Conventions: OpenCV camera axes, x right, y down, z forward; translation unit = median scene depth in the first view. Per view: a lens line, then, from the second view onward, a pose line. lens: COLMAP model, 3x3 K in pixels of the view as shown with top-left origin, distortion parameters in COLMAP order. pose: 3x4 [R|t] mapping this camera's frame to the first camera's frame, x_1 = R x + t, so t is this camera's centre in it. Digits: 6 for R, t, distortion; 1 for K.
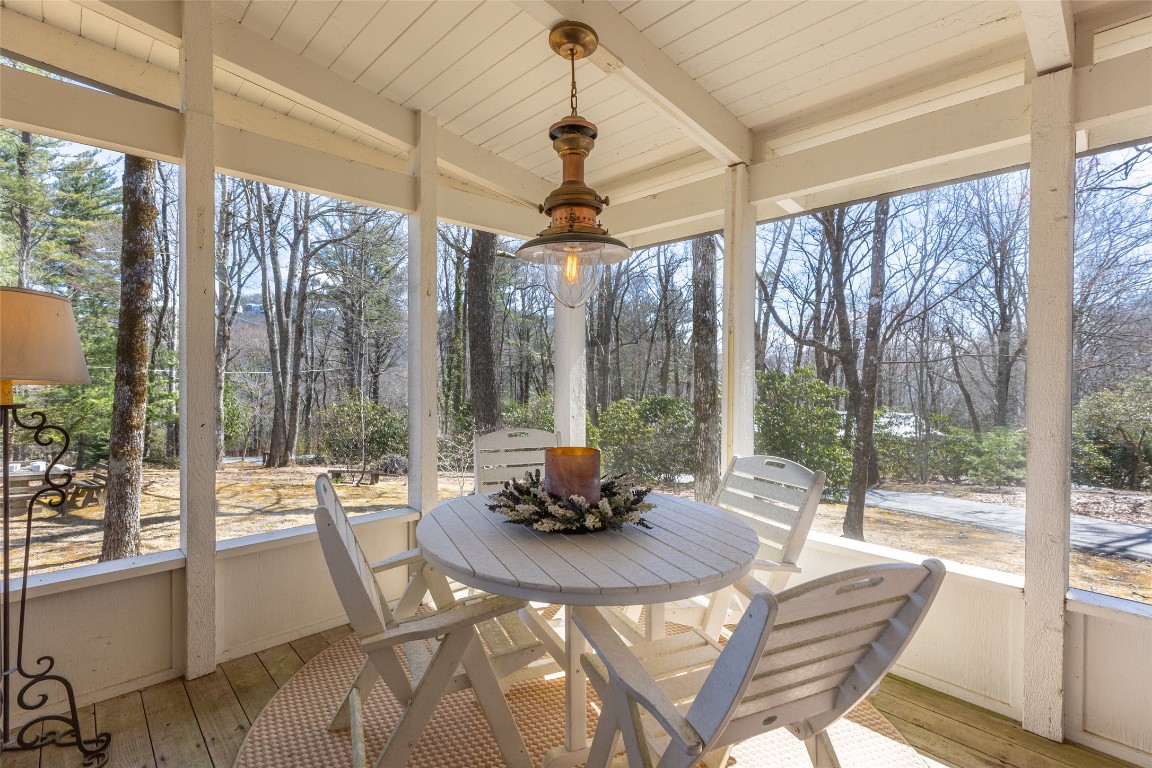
lens RADIAL K [[513.8, 0, 575.6], [0, 513.8, 377.8], [0, 0, 1]] dist [0.002368, 0.000358]
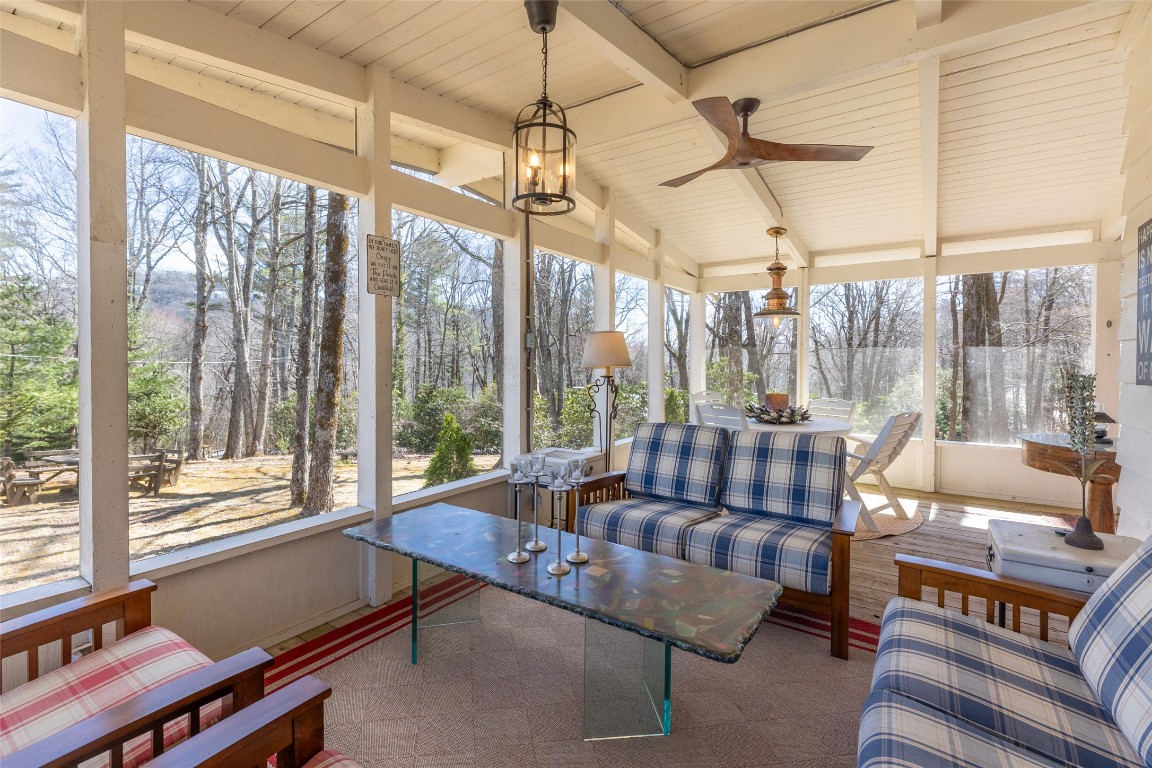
lens RADIAL K [[471.9, 0, 624.3], [0, 471.9, 366.8], [0, 0, 1]] dist [0.001555, 0.000103]
pose [[0.967951, -0.004261, 0.251103, -0.402666], [0.004168, 0.999991, 0.000902, 0.000990], [-0.251104, 0.000173, 0.967960, -0.323400]]
